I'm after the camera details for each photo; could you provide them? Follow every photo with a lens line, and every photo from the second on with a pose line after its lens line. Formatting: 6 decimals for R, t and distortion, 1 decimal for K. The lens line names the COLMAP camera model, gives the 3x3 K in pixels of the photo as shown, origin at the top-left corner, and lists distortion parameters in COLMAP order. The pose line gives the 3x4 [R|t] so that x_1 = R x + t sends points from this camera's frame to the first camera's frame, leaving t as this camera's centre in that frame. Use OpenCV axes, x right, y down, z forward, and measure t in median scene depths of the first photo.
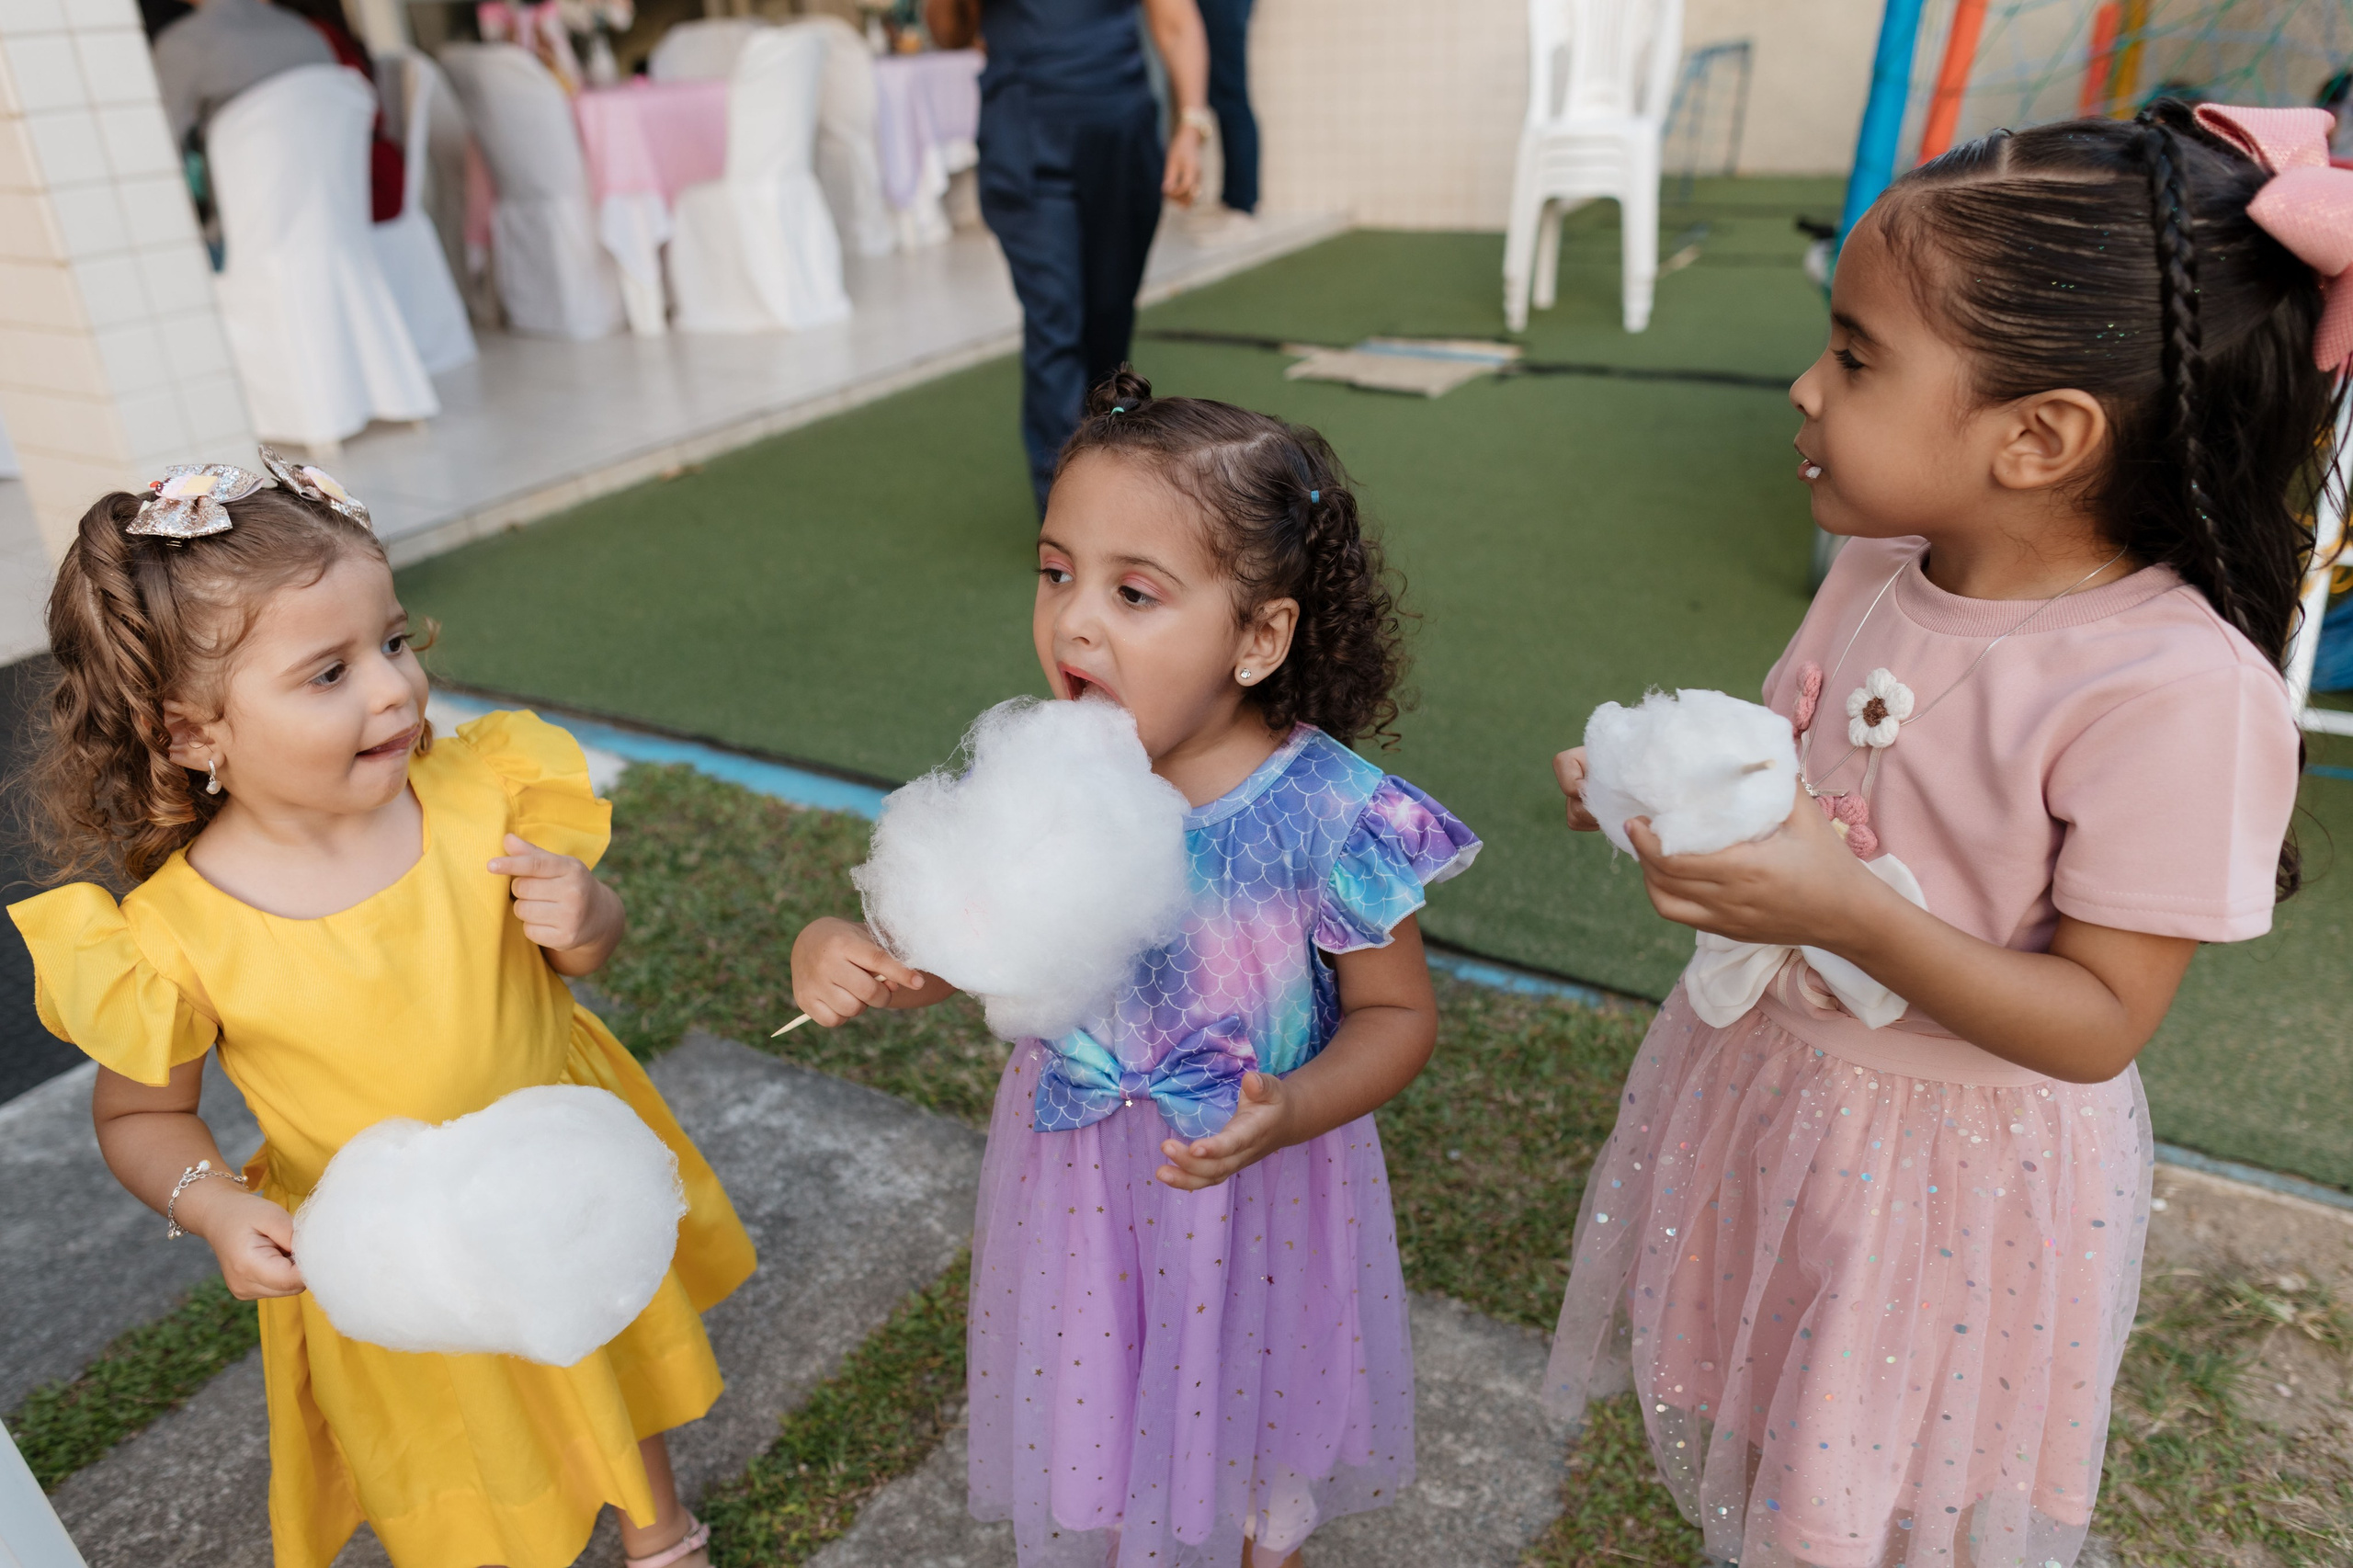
lens RADIAL K [[2145.8, 0, 1175.2], [0, 2145.8, 823.9], [0, 0, 1]] dist [0.023388, -0.007679]
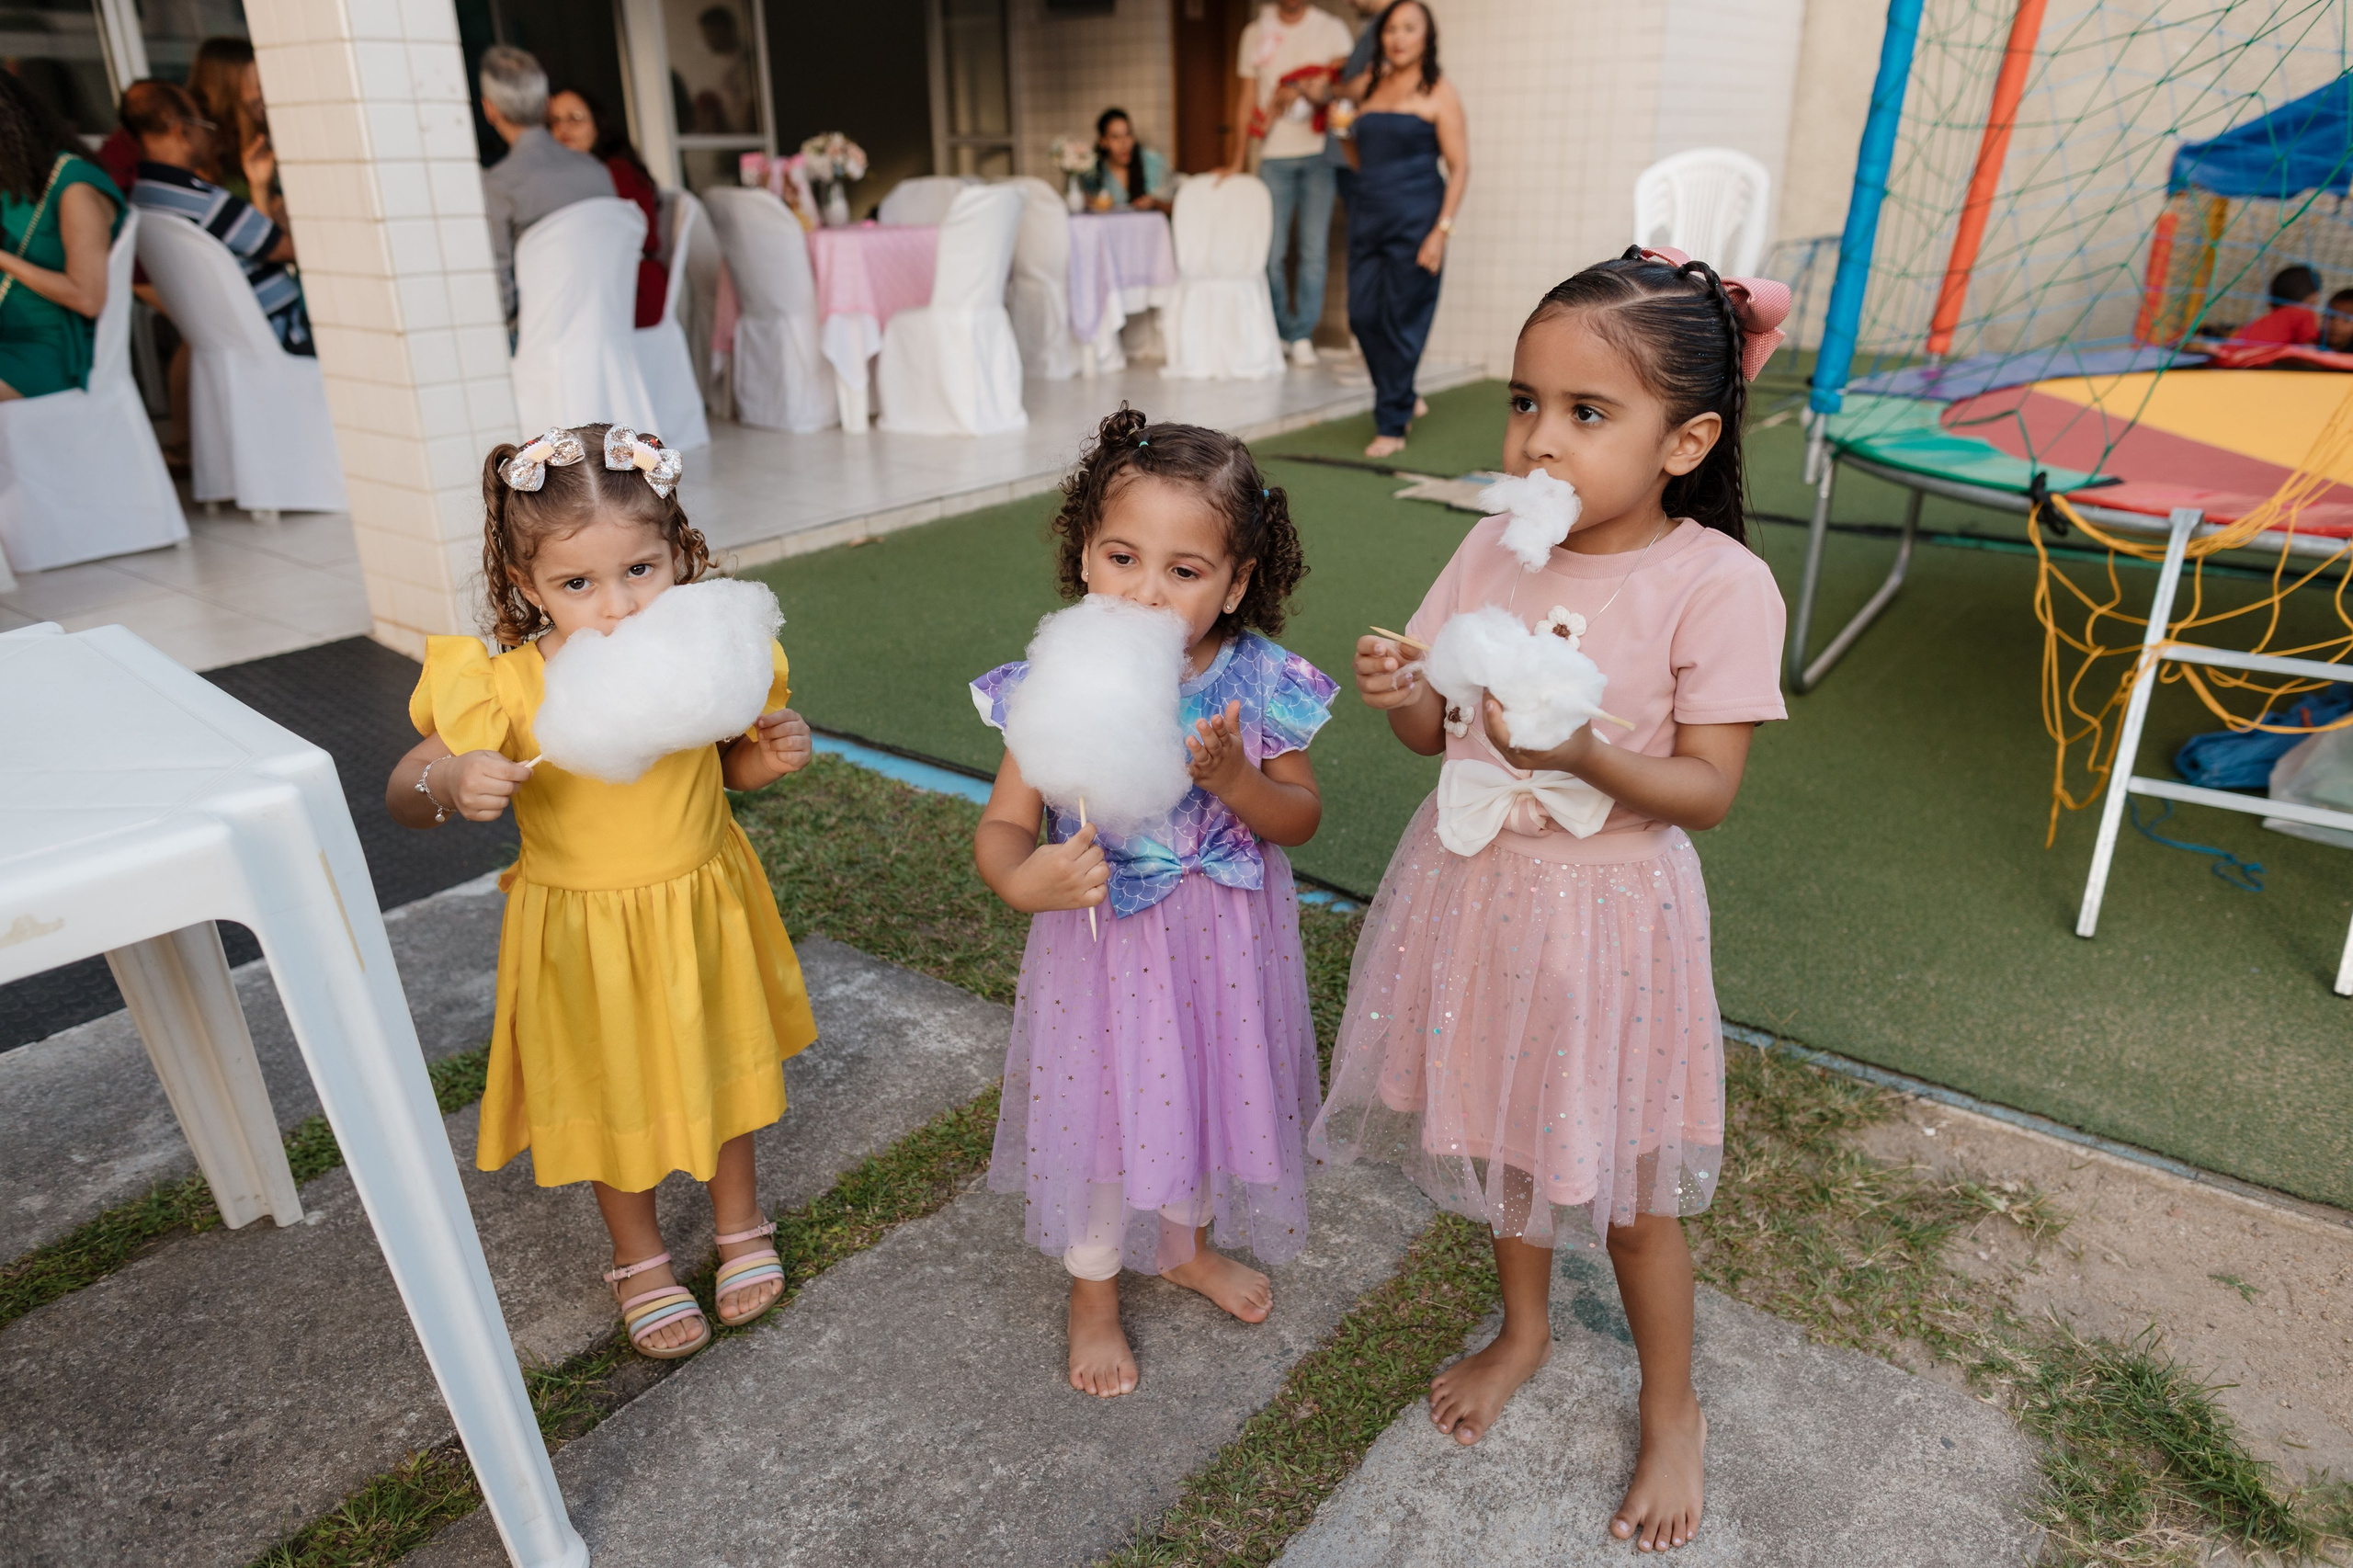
lens RADIAL K [[2245.5, 0, 1178.5], [0, 2245.5, 815.9], [0, 0, 1]] dist [0.042198, -0.001438]
pose [[0.992223, 0.071670, -0.101767, 0.133936], [-0.080444, 0.993137, -0.084901, 0.132593], [0.094984, 0.092428, 0.991179, -0.342513]]
